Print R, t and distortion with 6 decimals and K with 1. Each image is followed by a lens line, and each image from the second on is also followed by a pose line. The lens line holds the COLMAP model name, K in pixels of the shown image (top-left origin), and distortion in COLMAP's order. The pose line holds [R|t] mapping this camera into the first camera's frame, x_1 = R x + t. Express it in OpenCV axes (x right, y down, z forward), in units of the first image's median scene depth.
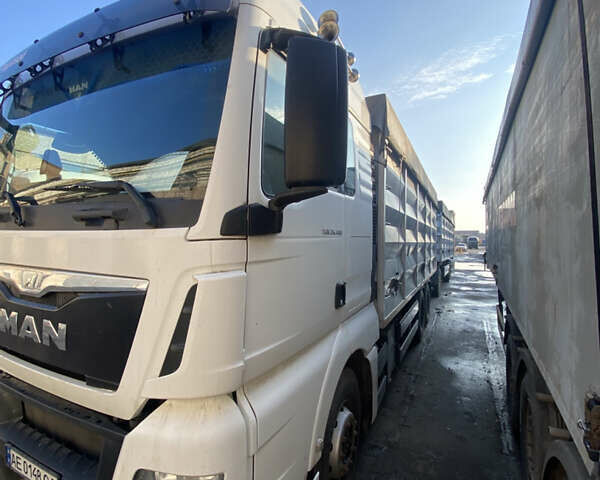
lens RADIAL K [[312.5, 0, 303.7], [0, 312.5, 239.1], [0, 0, 1]] dist [0.023104, -0.011601]
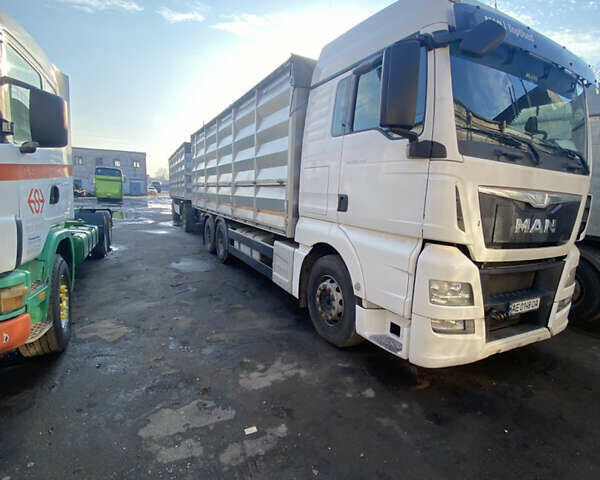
lens RADIAL K [[312.5, 0, 296.5], [0, 312.5, 237.3], [0, 0, 1]] dist [0.023104, -0.011601]
pose [[0.569585, -0.093909, 0.816550, -3.046571], [-0.046178, 0.988226, 0.145864, 0.146591], [-0.820634, -0.120789, 0.558542, 1.105189]]
